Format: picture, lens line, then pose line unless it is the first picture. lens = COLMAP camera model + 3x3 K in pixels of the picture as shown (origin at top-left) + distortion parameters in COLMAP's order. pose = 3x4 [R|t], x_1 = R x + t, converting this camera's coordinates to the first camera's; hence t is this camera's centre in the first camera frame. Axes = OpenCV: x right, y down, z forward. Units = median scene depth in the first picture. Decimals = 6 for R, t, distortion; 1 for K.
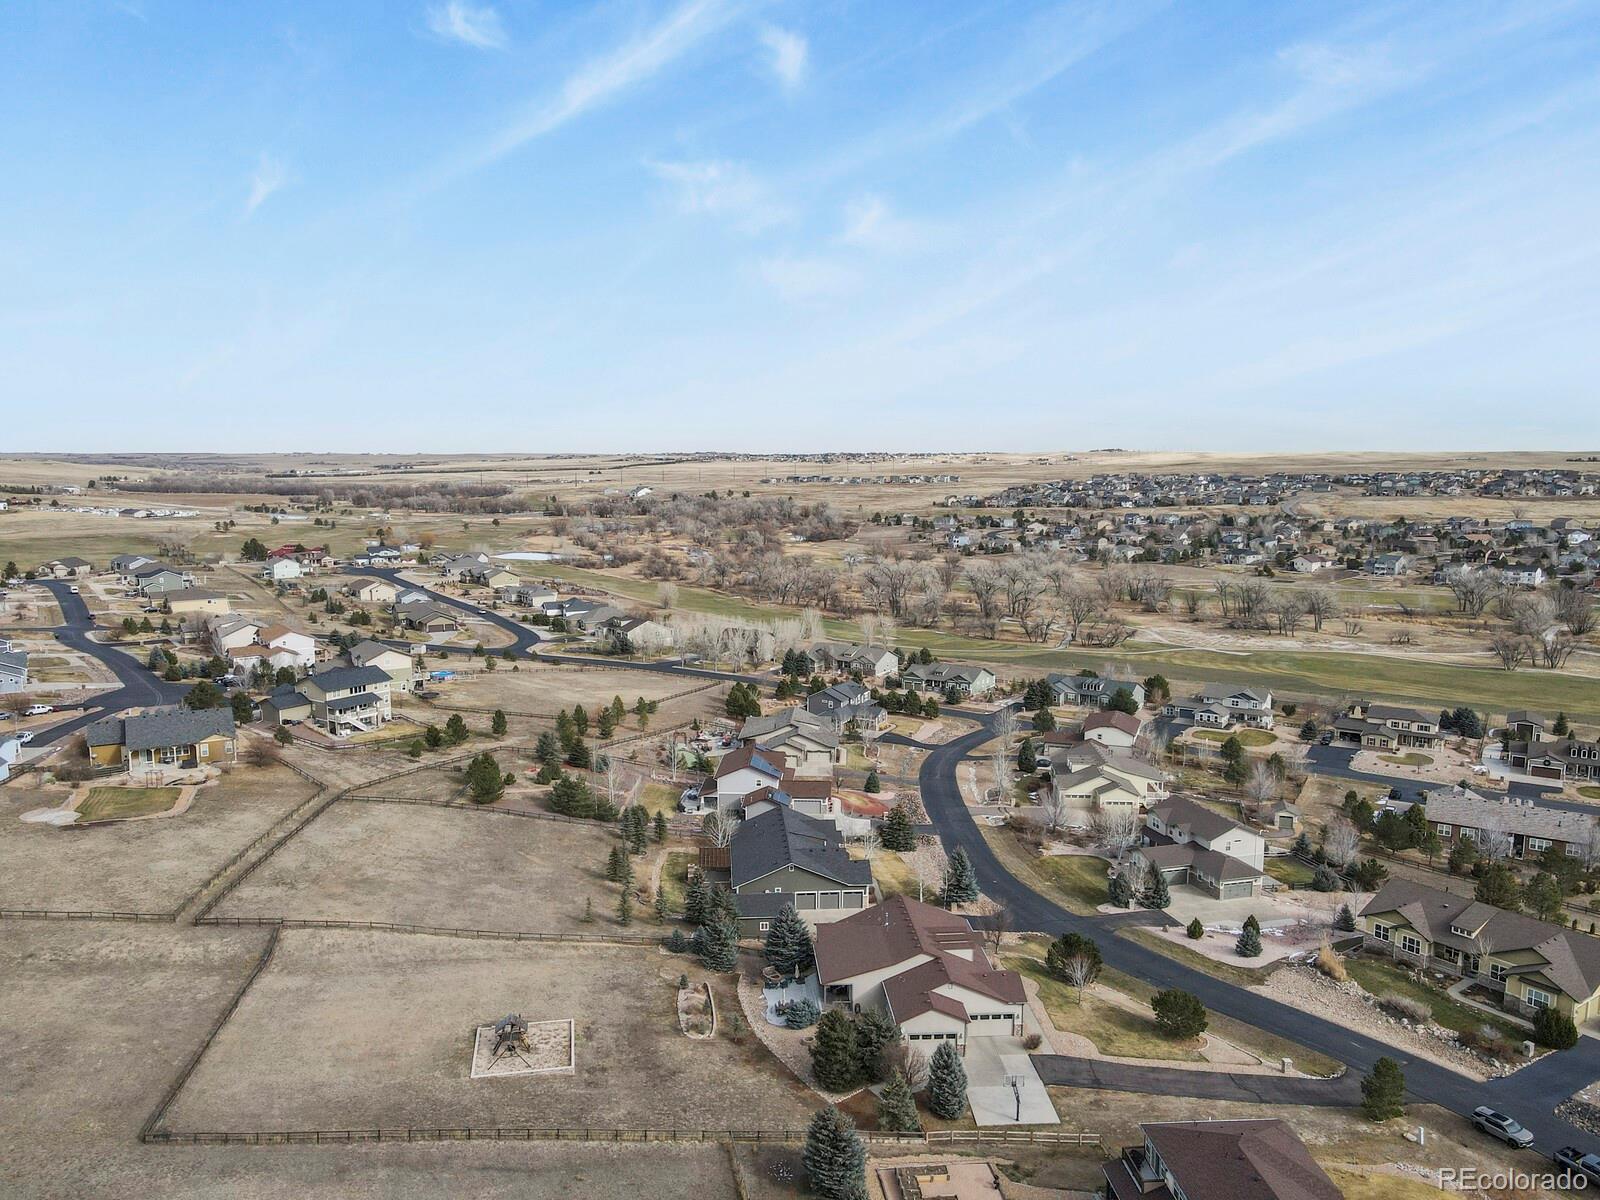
lens RADIAL K [[1175.8, 0, 800.0], [0, 1175.8, 600.0], [0, 0, 1]] dist [-0.003403, 0.039754]
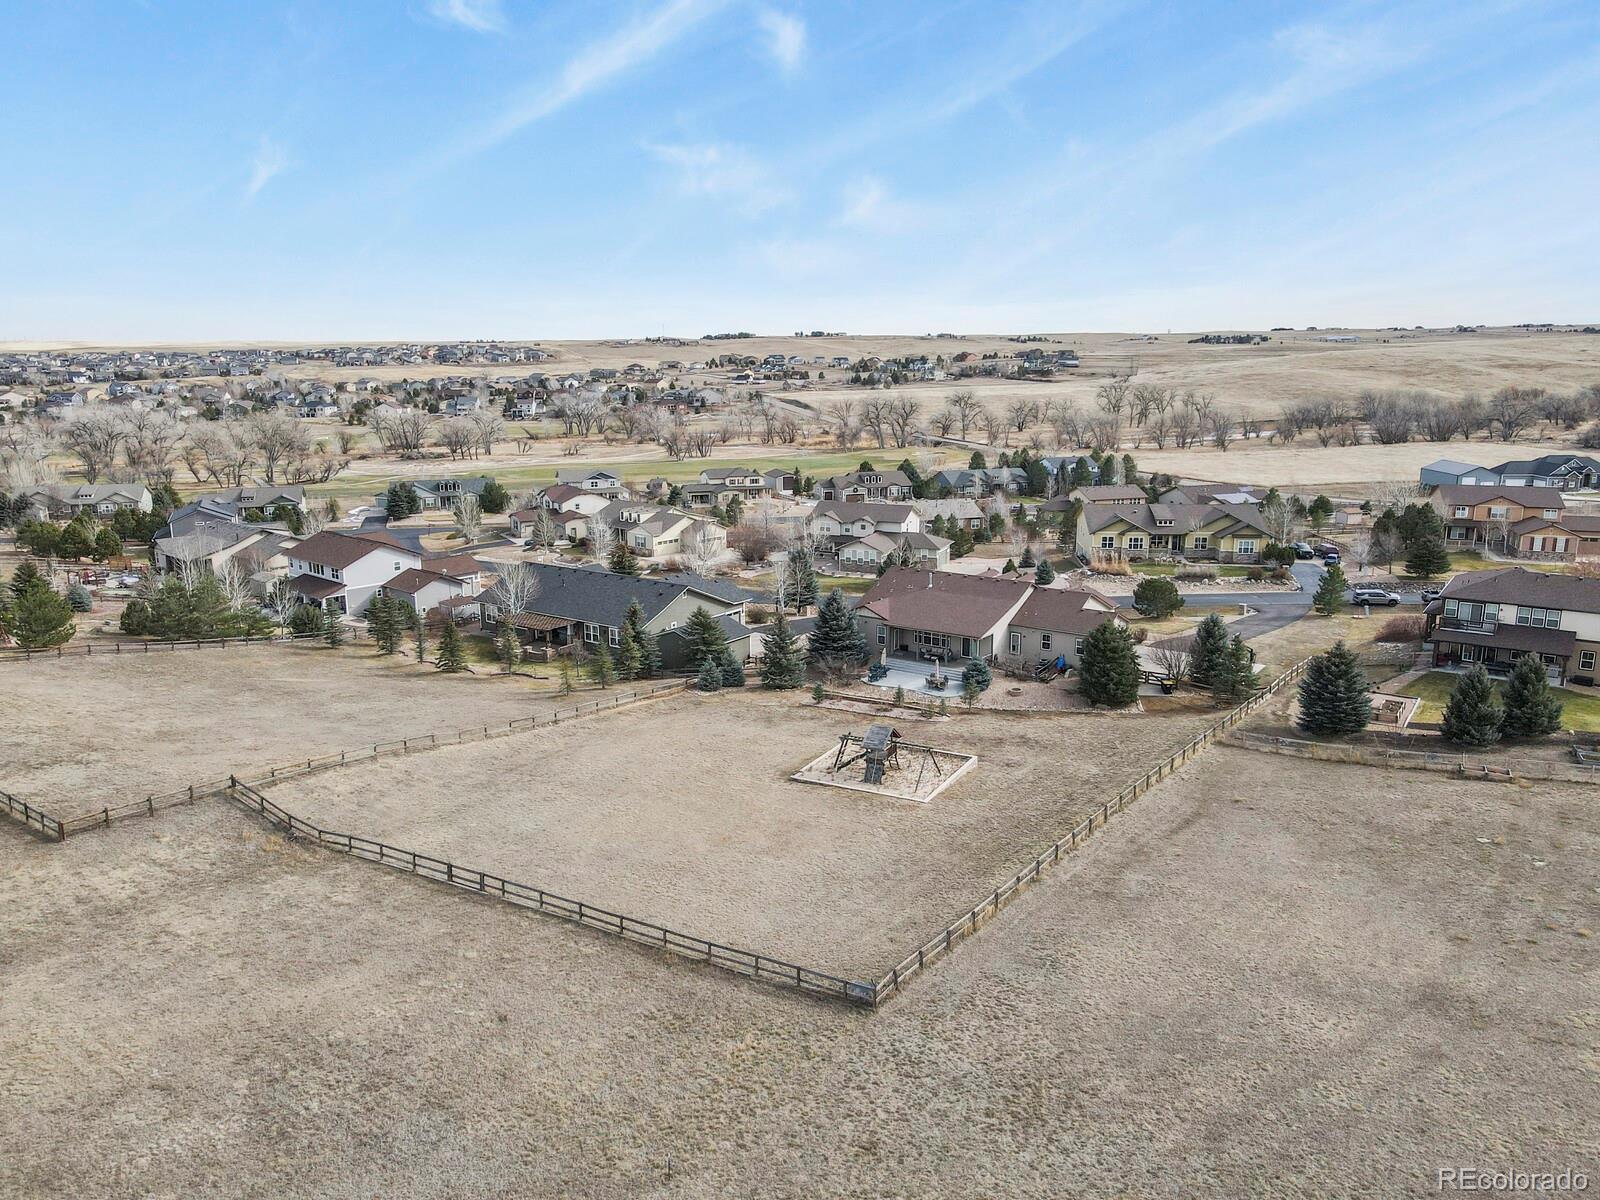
lens RADIAL K [[1175.8, 0, 800.0], [0, 1175.8, 600.0], [0, 0, 1]] dist [-0.003403, 0.039754]
pose [[0.634922, -0.171317, 0.753342, -0.657937], [0.106188, 0.985201, 0.134548, 0.155616], [-0.765244, -0.005431, 0.643718, 0.502288]]
